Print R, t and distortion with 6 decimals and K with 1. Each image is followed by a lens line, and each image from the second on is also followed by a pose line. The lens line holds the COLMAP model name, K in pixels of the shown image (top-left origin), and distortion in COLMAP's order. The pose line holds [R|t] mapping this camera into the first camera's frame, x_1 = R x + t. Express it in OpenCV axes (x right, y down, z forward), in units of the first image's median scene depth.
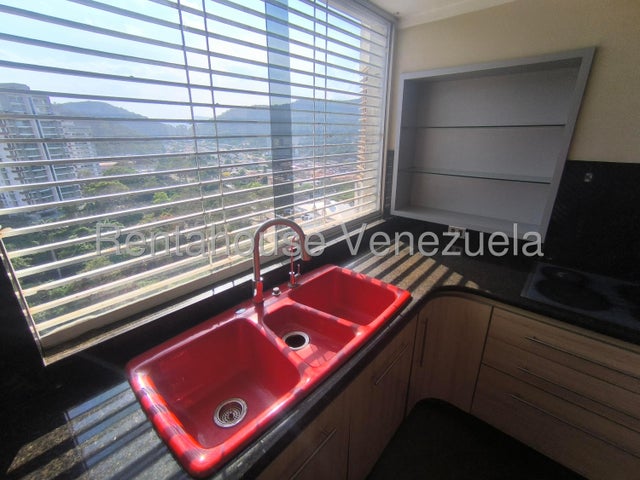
lens RADIAL K [[293.4, 0, 320.6], [0, 293.4, 234.7], [0, 0, 1]] dist [-0.035927, 0.023071]
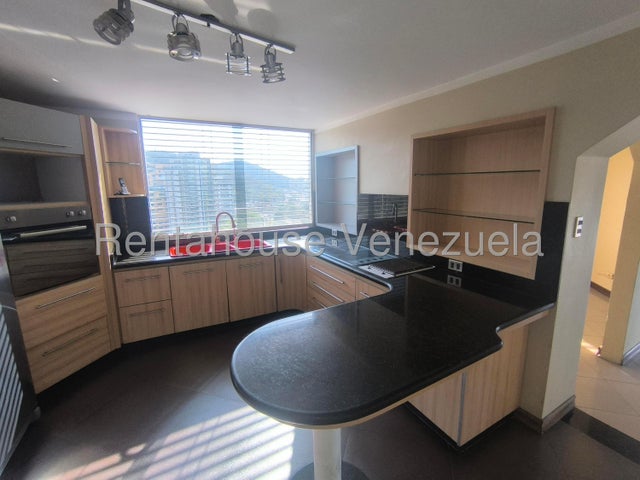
lens RADIAL K [[293.4, 0, 320.6], [0, 293.4, 234.7], [0, 0, 1]] dist [-0.035927, 0.023071]
pose [[0.934697, 0.050552, -0.351834, 1.434024], [-0.105999, 0.984439, -0.140156, 0.380361], [0.339274, 0.168297, 0.925510, -1.061633]]
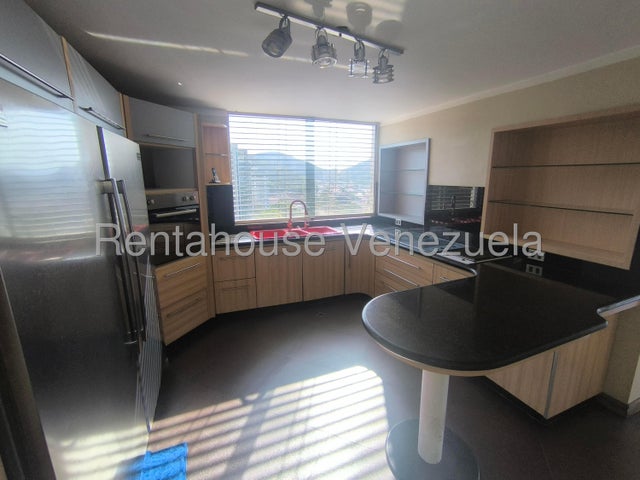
lens RADIAL K [[293.4, 0, 320.6], [0, 293.4, 234.7], [0, 0, 1]] dist [-0.035927, 0.023071]
pose [[0.890032, 0.088374, -0.447251, 1.217117], [-0.147533, 0.984075, -0.099144, 0.470727], [0.431367, 0.154226, 0.888896, -1.310426]]
